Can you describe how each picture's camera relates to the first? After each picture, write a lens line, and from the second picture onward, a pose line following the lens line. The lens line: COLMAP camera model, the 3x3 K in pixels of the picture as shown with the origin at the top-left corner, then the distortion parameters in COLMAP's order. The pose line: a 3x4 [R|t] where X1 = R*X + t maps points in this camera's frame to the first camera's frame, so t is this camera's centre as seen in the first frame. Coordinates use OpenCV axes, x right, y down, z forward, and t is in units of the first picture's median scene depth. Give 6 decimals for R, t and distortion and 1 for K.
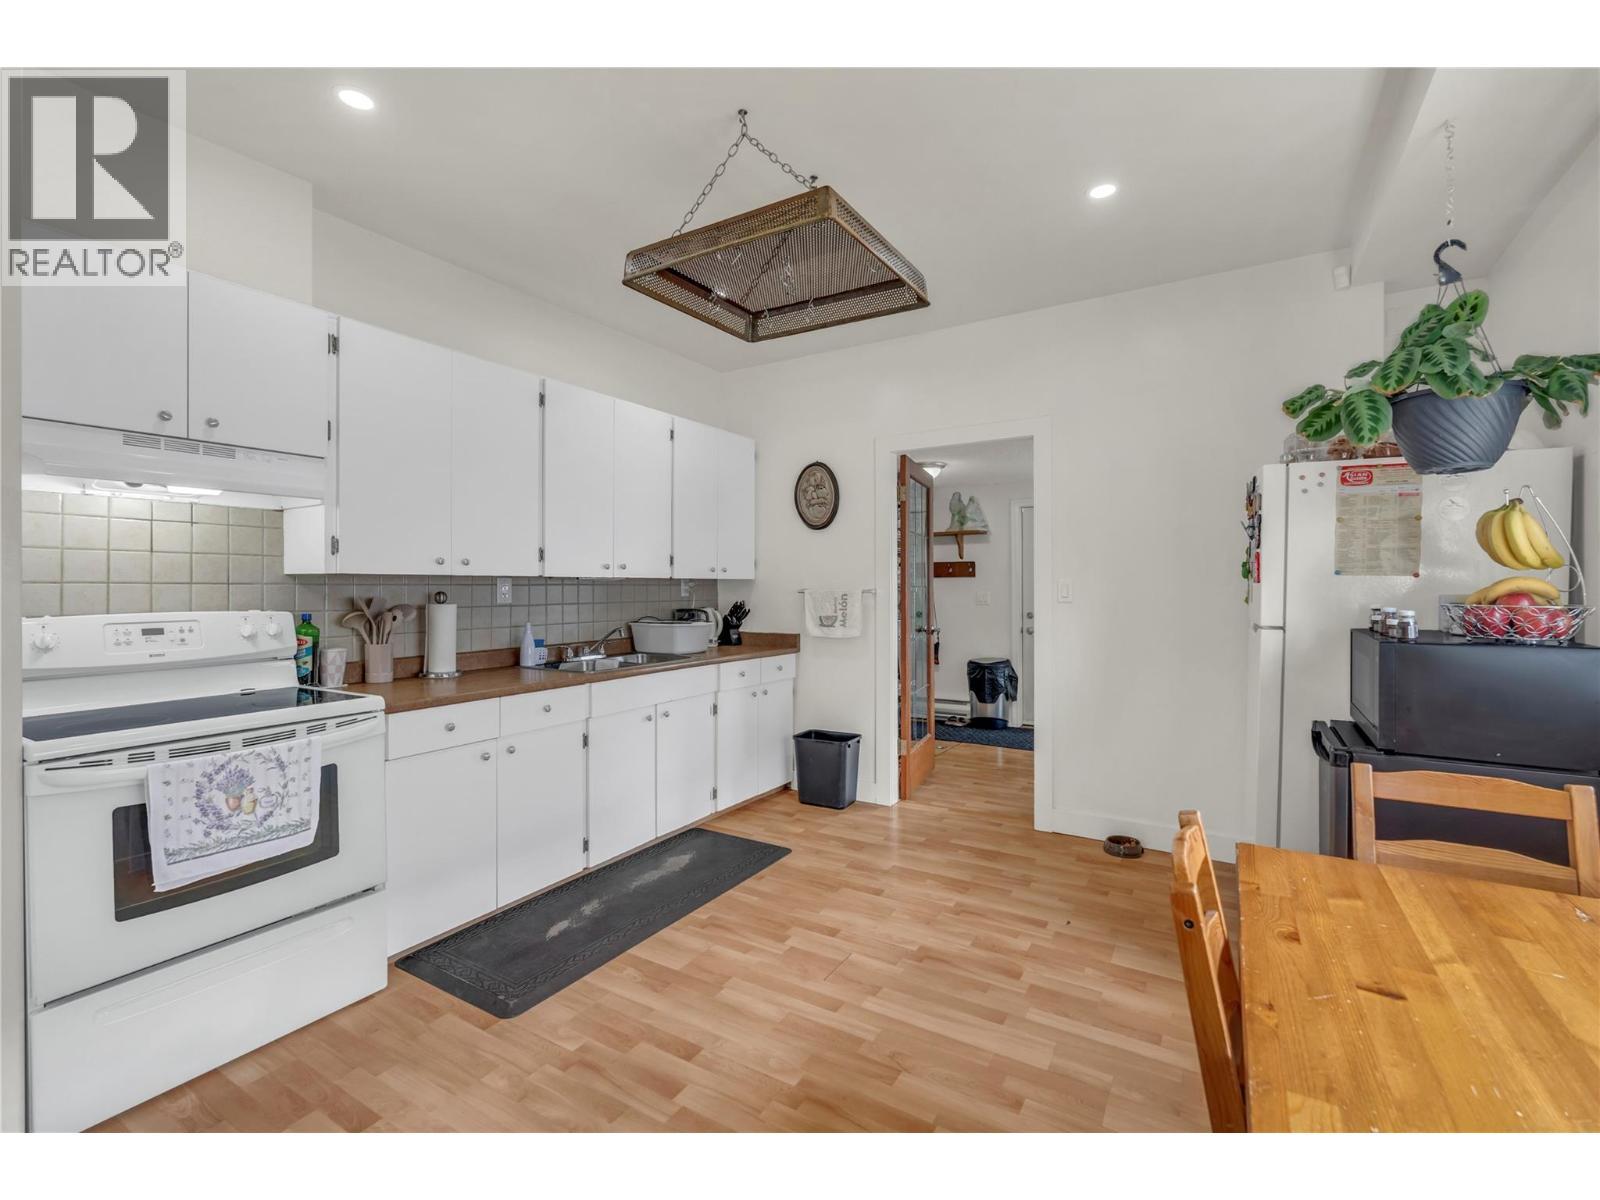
lens RADIAL K [[708.5, 0, 808.6], [0, 708.5, 587.2], [0, 0, 1]] dist [0.004480, -0.000800]
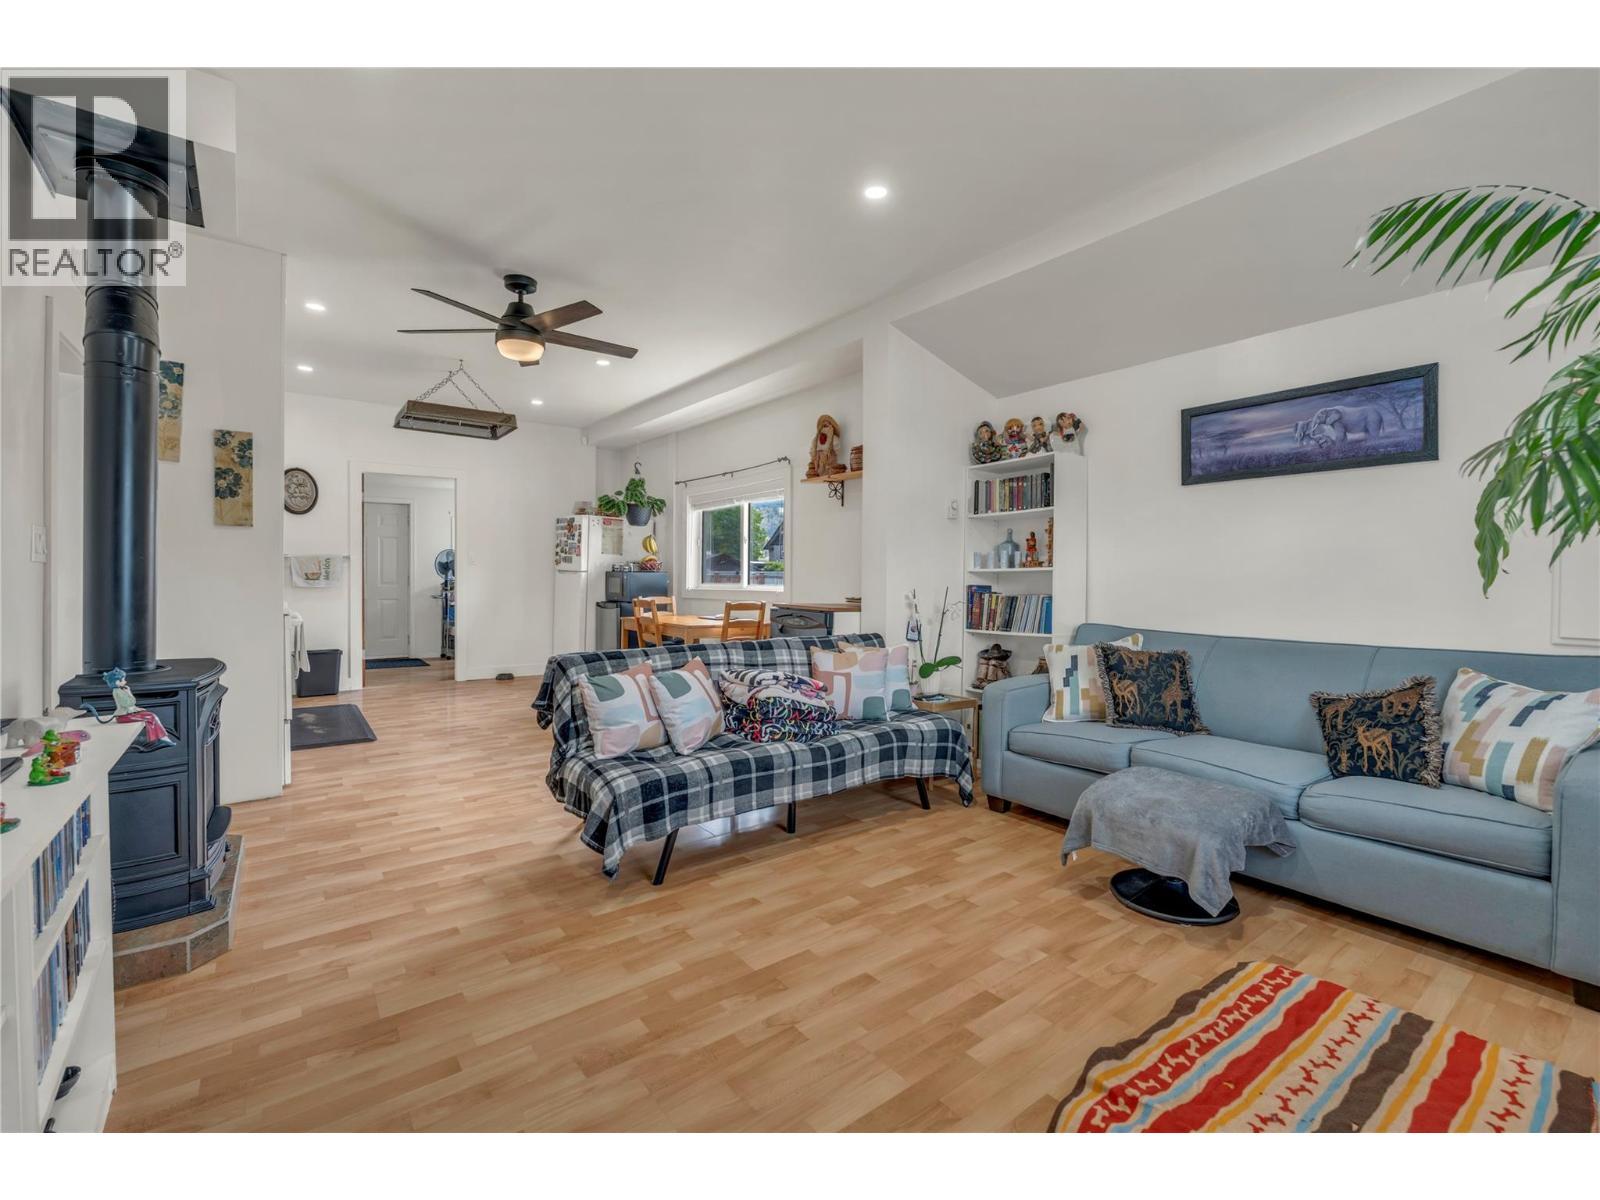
lens RADIAL K [[708.5, 0, 798.5], [0, 708.5, 587.4], [0, 0, 1]] dist [0.004480, -0.000800]
pose [[0.373235, -0.011768, 0.927662, -1.472802], [-0.001505, 0.999911, 0.013290, 0.073995], [-0.927736, -0.006357, 0.373184, -0.770117]]
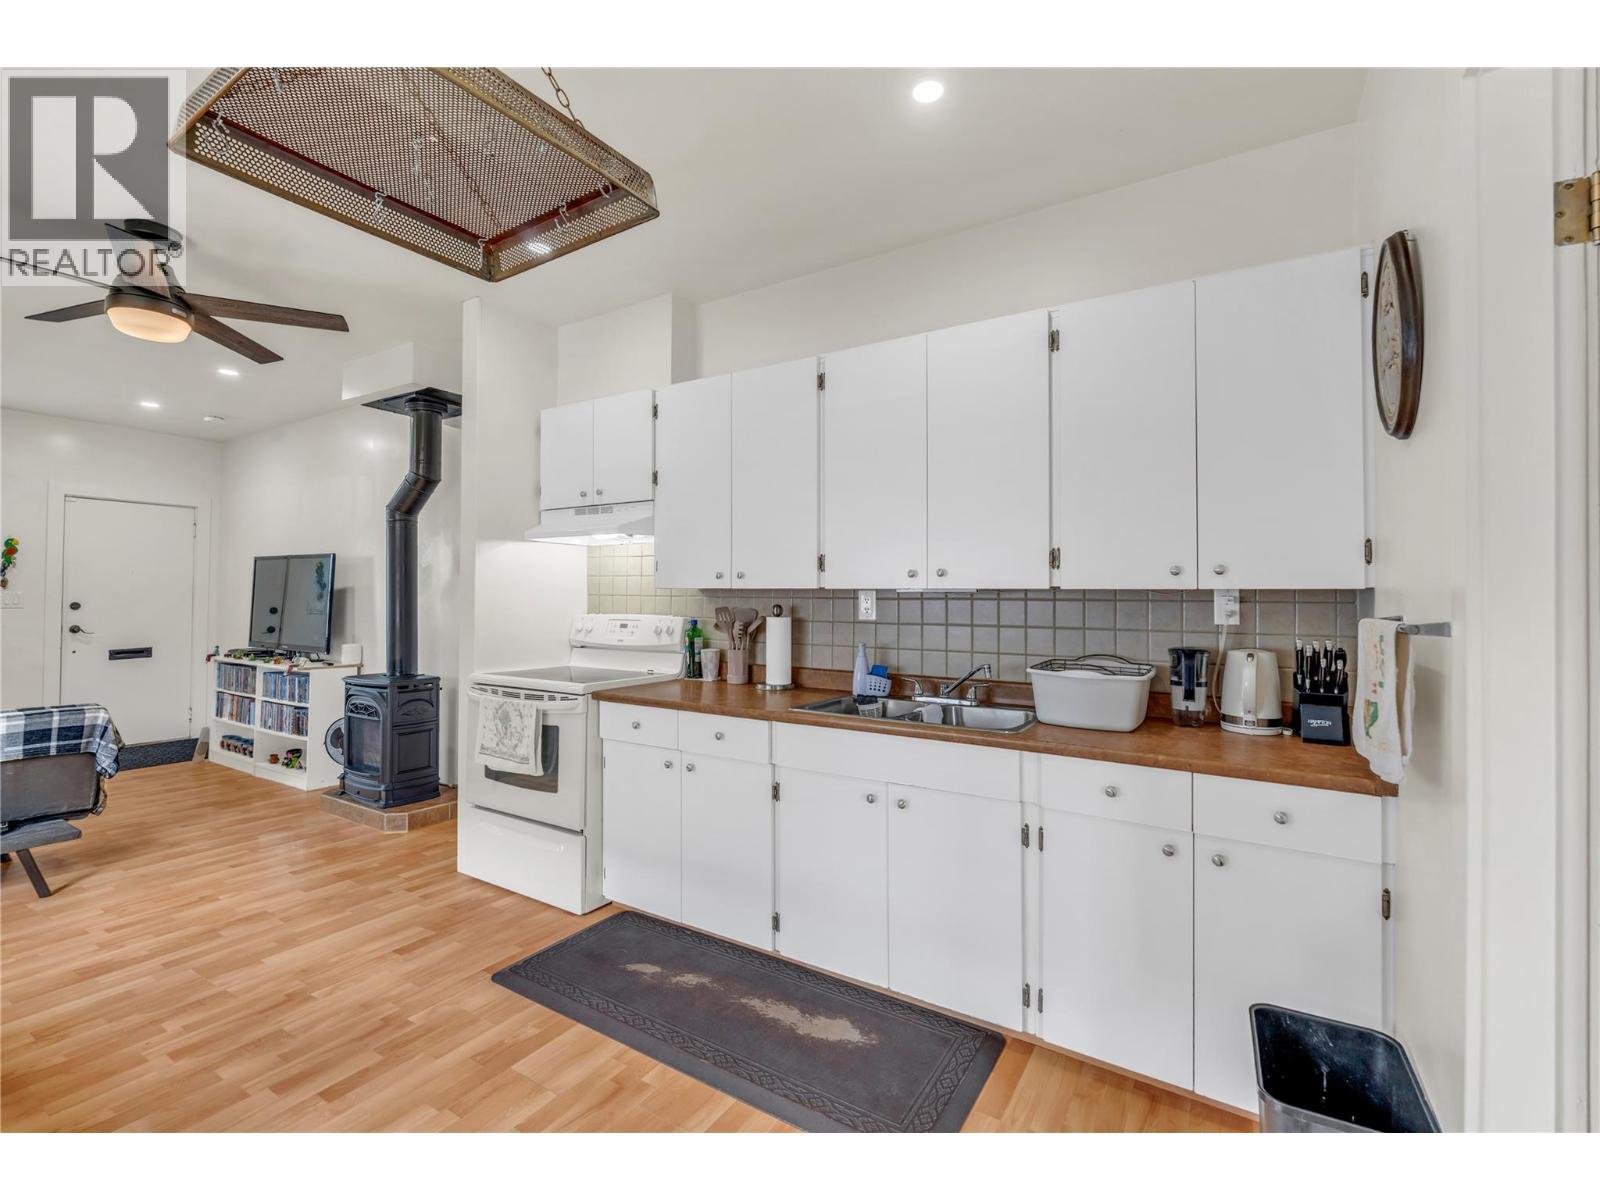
lens RADIAL K [[708.5, 0, 803.7], [0, 708.5, 590.1], [0, 0, 1]] dist [0.004480, -0.000800]
pose [[-0.013122, -0.008390, -0.999879, 0.543845], [-0.009843, 0.999917, -0.008261, -0.007278], [0.999865, 0.009733, -0.013203, 1.148873]]
